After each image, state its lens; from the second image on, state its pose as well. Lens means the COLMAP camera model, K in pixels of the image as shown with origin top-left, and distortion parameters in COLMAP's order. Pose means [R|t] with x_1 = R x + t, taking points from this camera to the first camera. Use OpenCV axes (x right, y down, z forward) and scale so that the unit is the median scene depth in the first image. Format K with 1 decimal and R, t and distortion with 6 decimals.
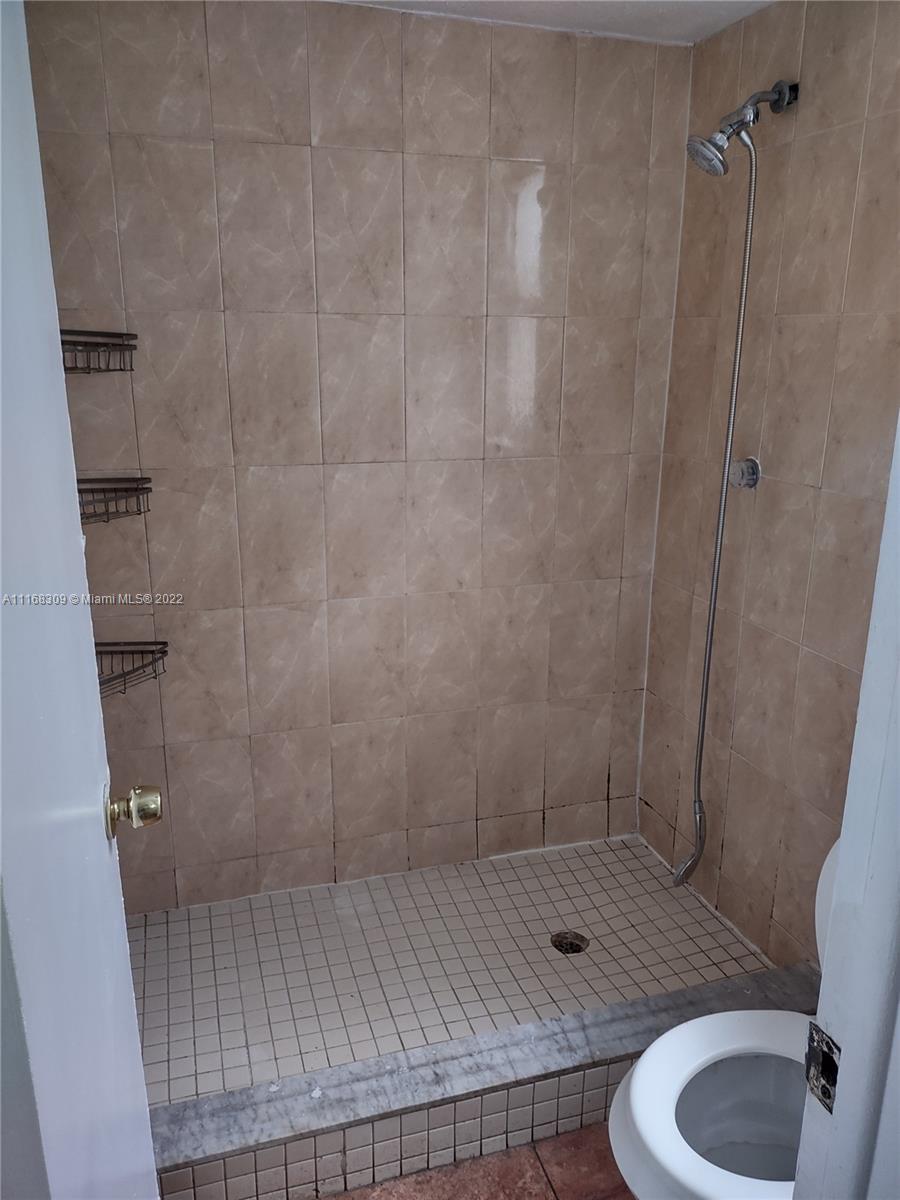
lens RADIAL K [[897.6, 0, 449.2], [0, 897.6, 595.2], [0, 0, 1]] dist [0.058014, -0.077390]
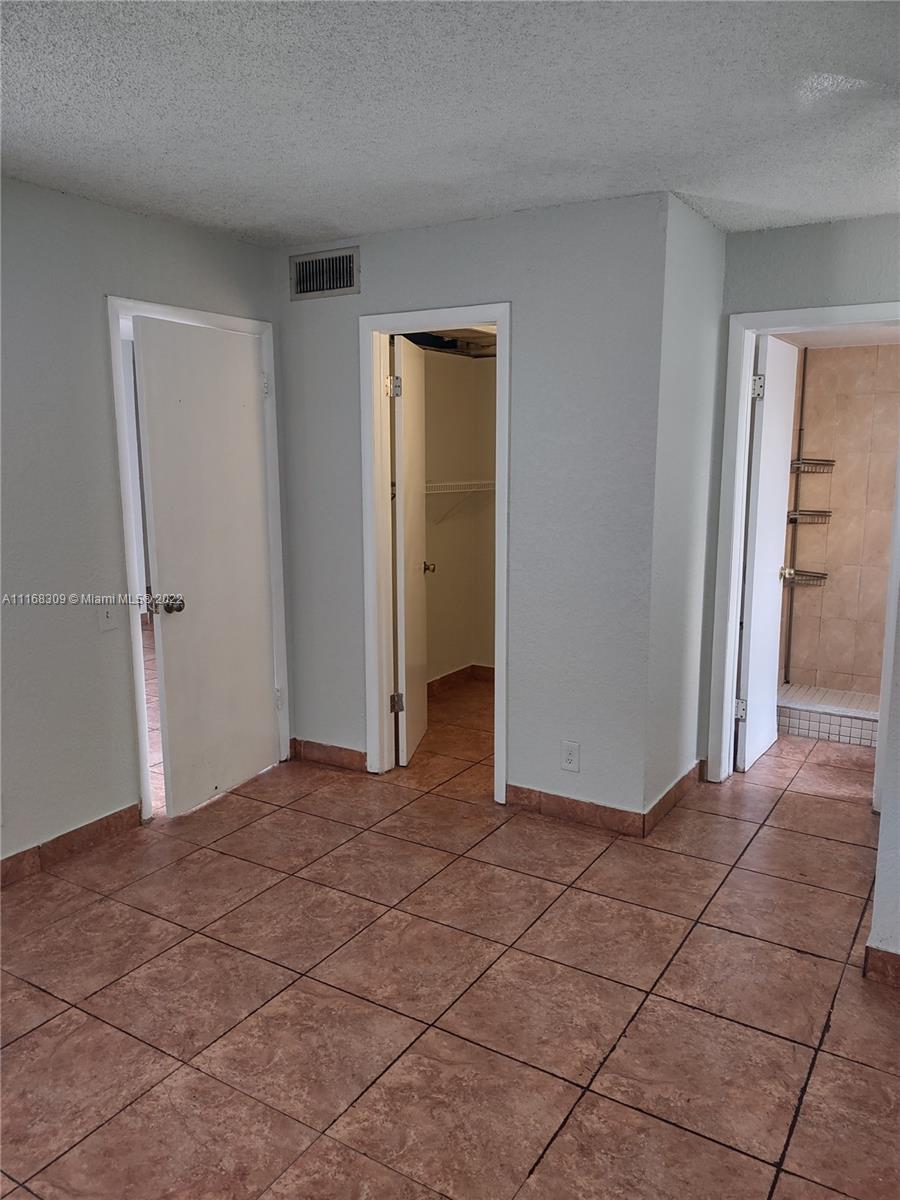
lens RADIAL K [[897.6, 0, 442.9], [0, 897.6, 601.3], [0, 0, 1]] dist [0.058014, -0.077390]
pose [[0.656735, 0.123345, -0.743966, 0.867416], [-0.203708, 0.978875, -0.017532, 0.379853], [0.726087, 0.163066, 0.667987, -1.468792]]
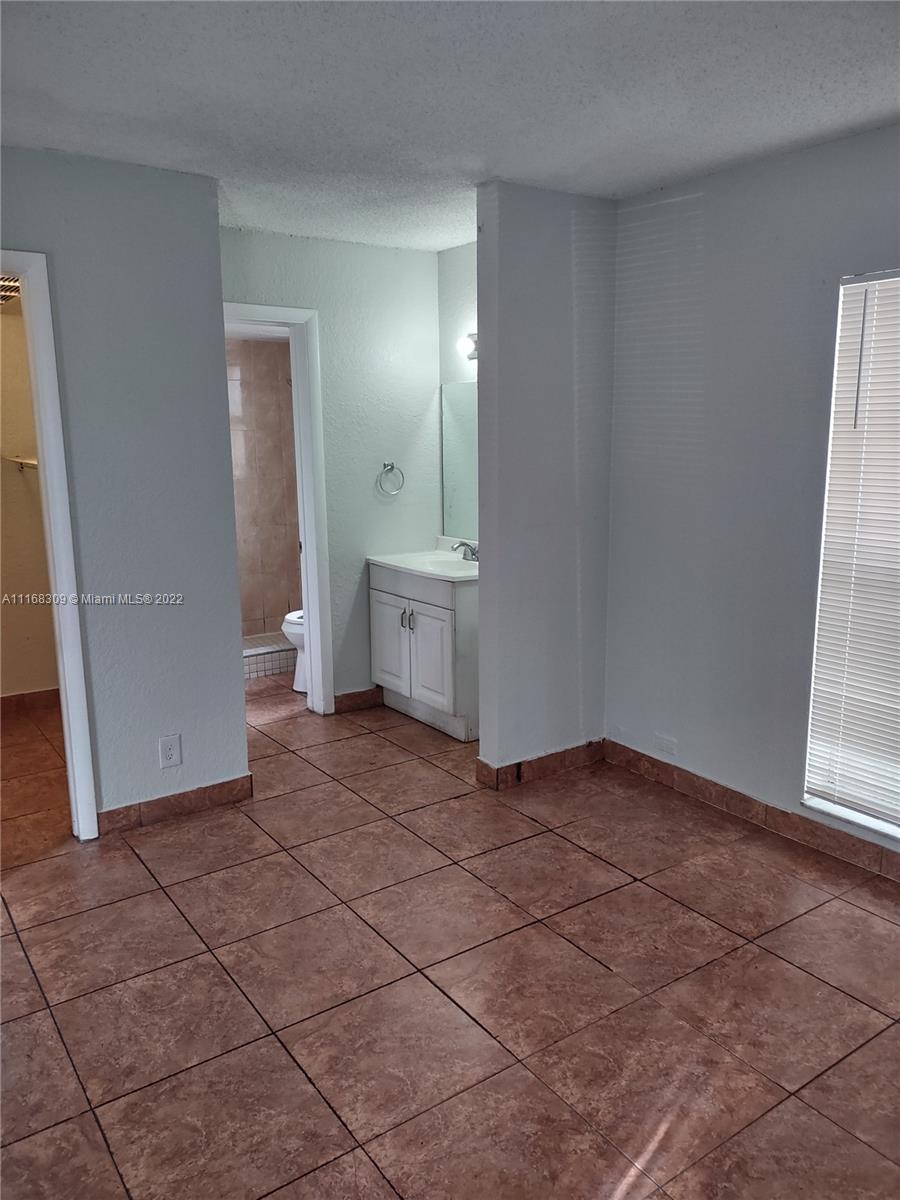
lens RADIAL K [[897.6, 0, 444.3], [0, 897.6, 594.7], [0, 0, 1]] dist [0.058014, -0.077390]
pose [[0.951303, -0.076585, 0.298593, -0.192217], [0.102652, 0.992065, -0.072594, 0.475152], [-0.290664, 0.099710, 0.951616, -1.836486]]
